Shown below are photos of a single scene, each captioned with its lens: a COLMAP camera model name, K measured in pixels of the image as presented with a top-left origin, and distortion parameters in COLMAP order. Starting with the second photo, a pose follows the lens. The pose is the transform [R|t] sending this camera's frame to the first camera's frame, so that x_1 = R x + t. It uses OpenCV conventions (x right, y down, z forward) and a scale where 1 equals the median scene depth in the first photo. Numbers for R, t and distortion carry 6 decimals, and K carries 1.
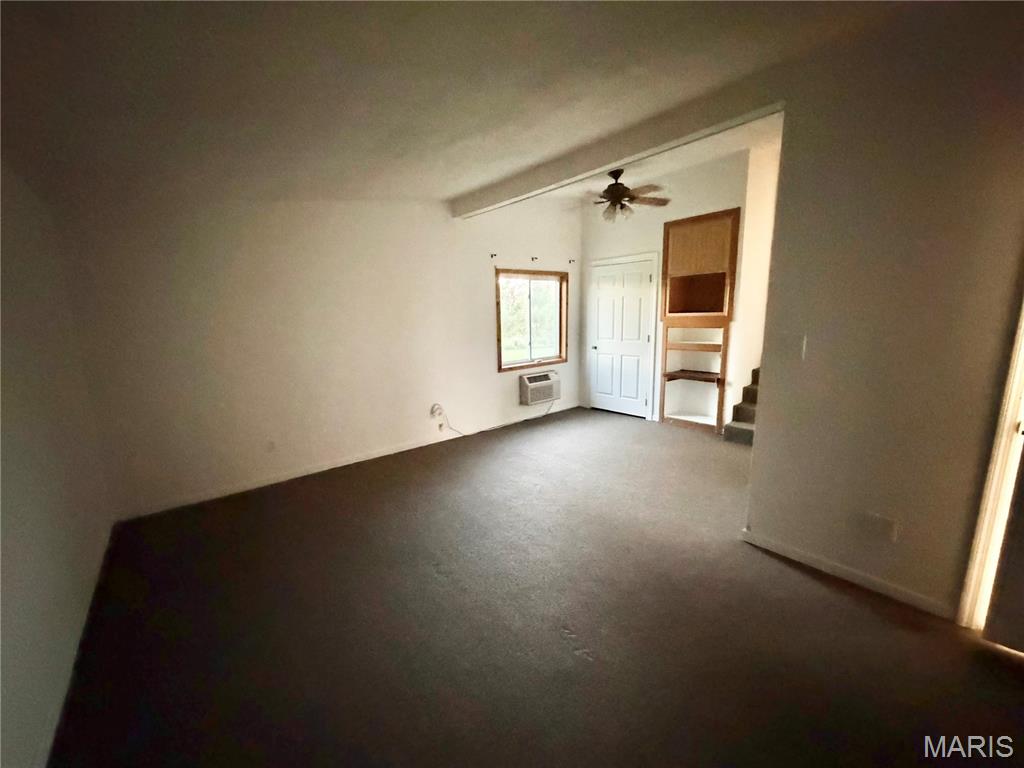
lens RADIAL K [[409.3, 0, 507.7], [0, 409.3, 385.9], [0, 0, 1]] dist [0.001484, -0.000013]
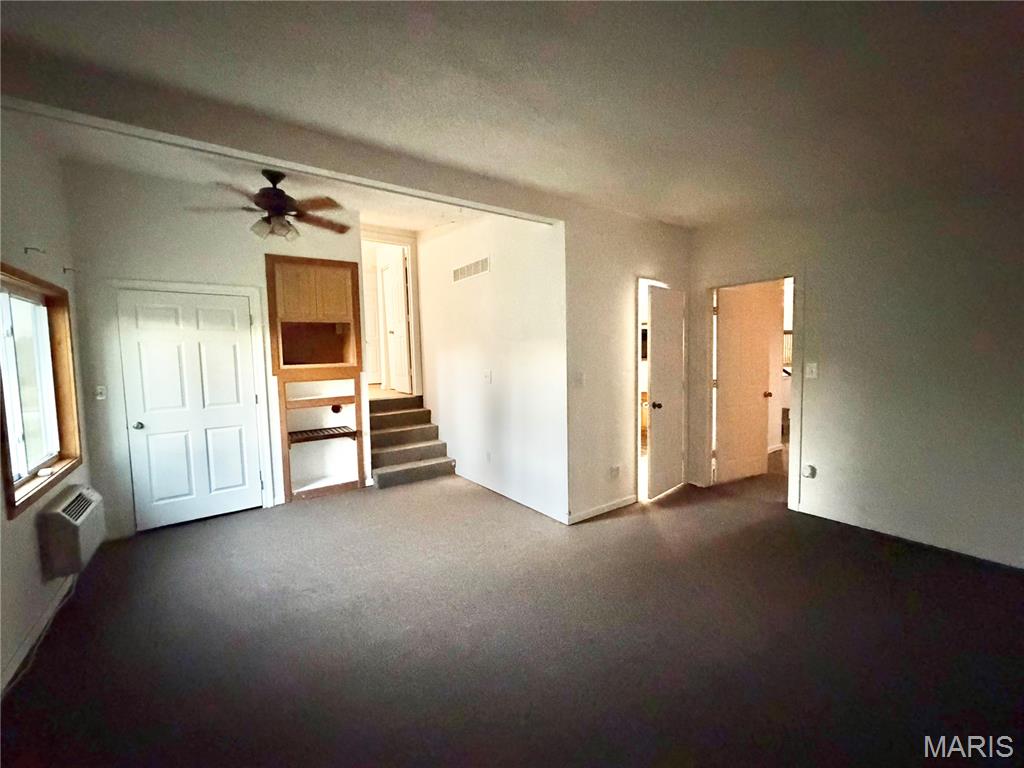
lens RADIAL K [[409.3, 0, 507.7], [0, 409.3, 385.9], [0, 0, 1]] dist [0.001484, -0.000013]
pose [[0.091861, -0.046967, 0.994664, -0.384570], [0.205033, 0.978375, 0.027262, -0.070243], [-0.974435, 0.201435, 0.099504, 0.511351]]
